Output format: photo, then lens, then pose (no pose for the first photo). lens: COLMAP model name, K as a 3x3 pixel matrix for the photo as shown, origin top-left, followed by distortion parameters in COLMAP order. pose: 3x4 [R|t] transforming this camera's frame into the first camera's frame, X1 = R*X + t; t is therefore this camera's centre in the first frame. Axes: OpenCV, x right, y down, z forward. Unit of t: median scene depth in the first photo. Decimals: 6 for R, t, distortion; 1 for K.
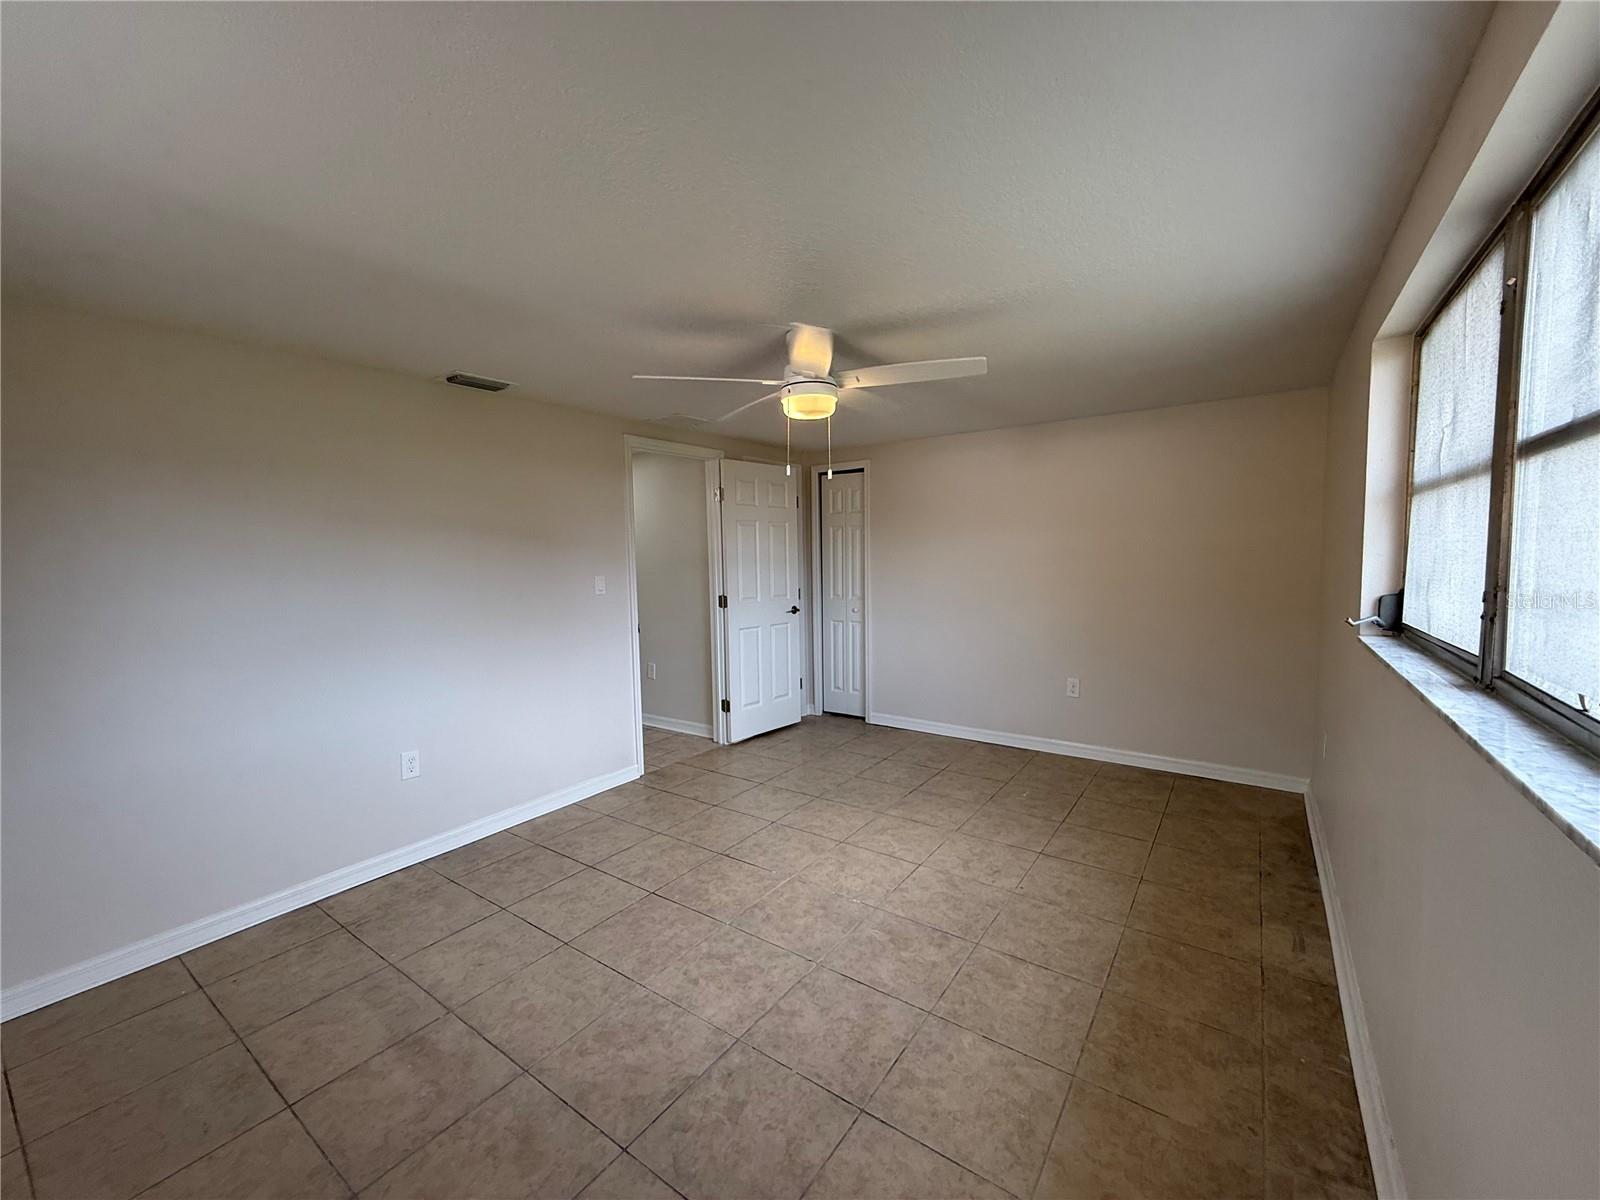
lens RADIAL K [[639.2, 0, 800.0], [0, 639.2, 600.0], [0, 0, 1]] dist [0.000773, 0.000183]
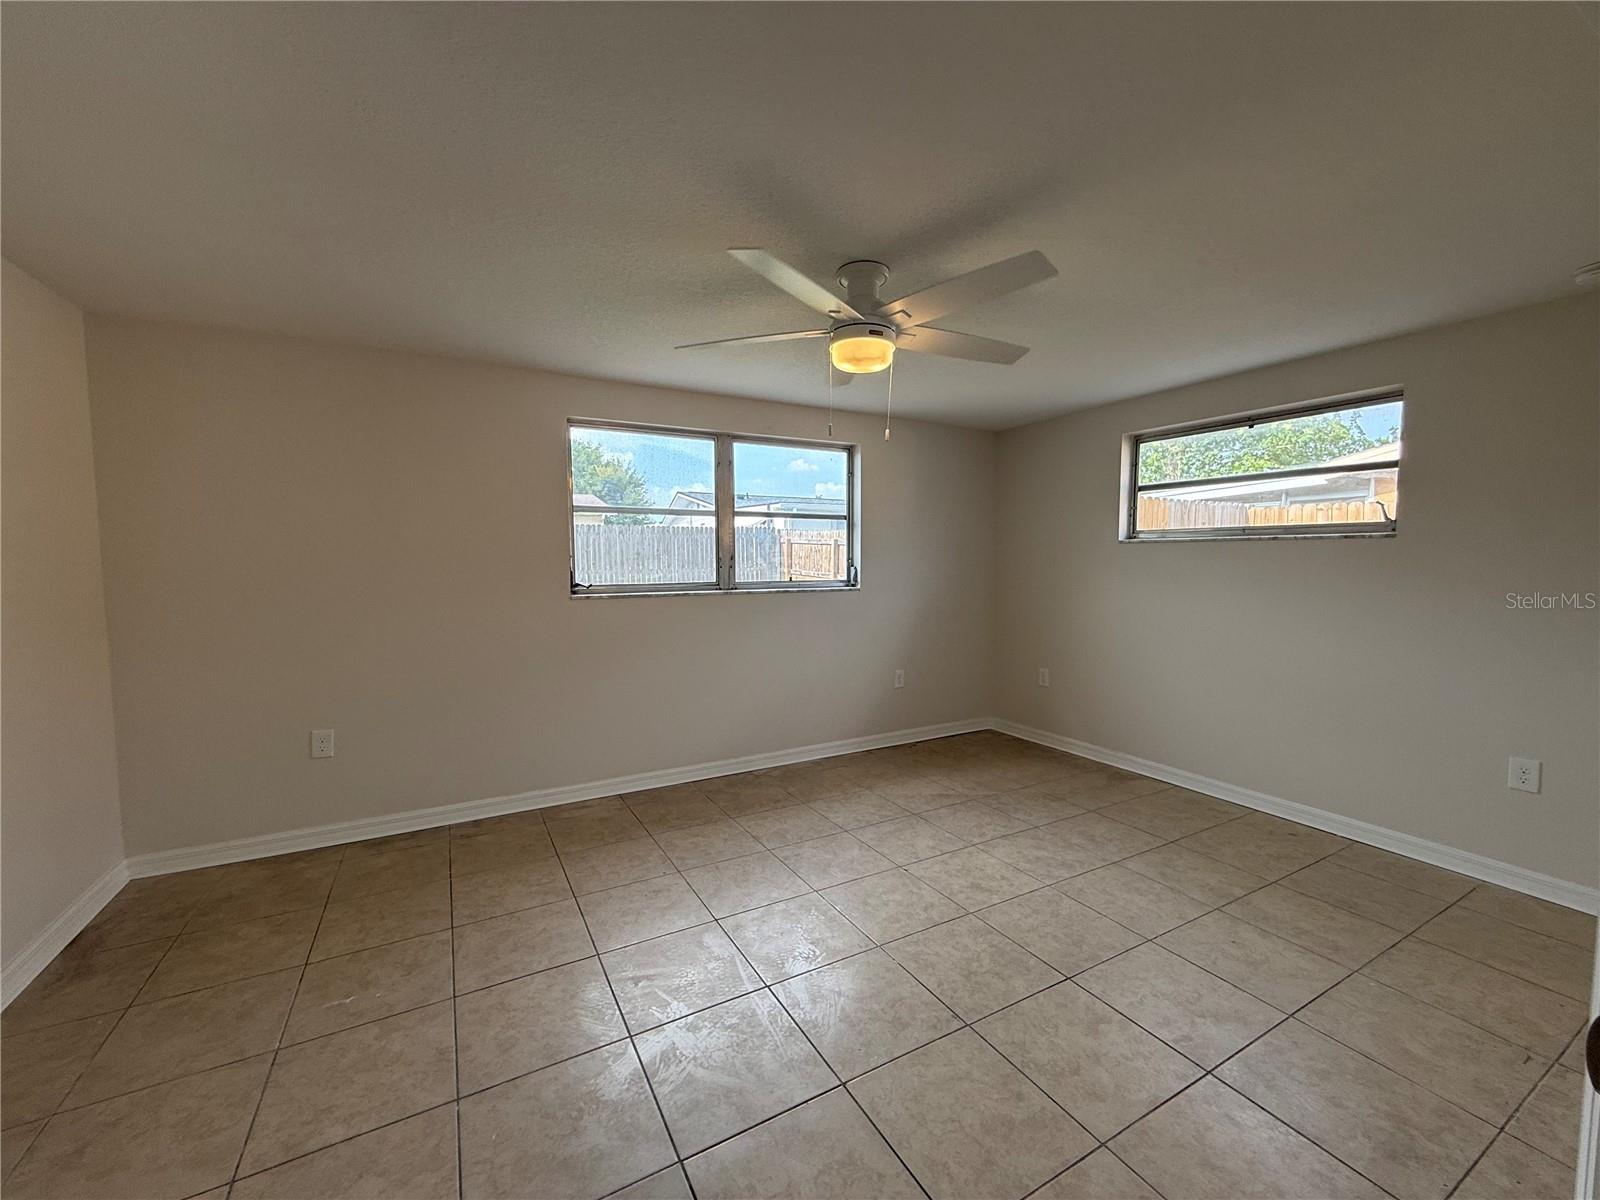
lens RADIAL K [[639.2, 0, 800.0], [0, 639.2, 600.0], [0, 0, 1]] dist [0.000773, 0.000183]
pose [[-0.902363, -0.008615, 0.430892, -0.304444], [0.048688, 0.991362, 0.121781, -0.091494], [-0.428219, 0.130870, -0.894149, 1.989441]]
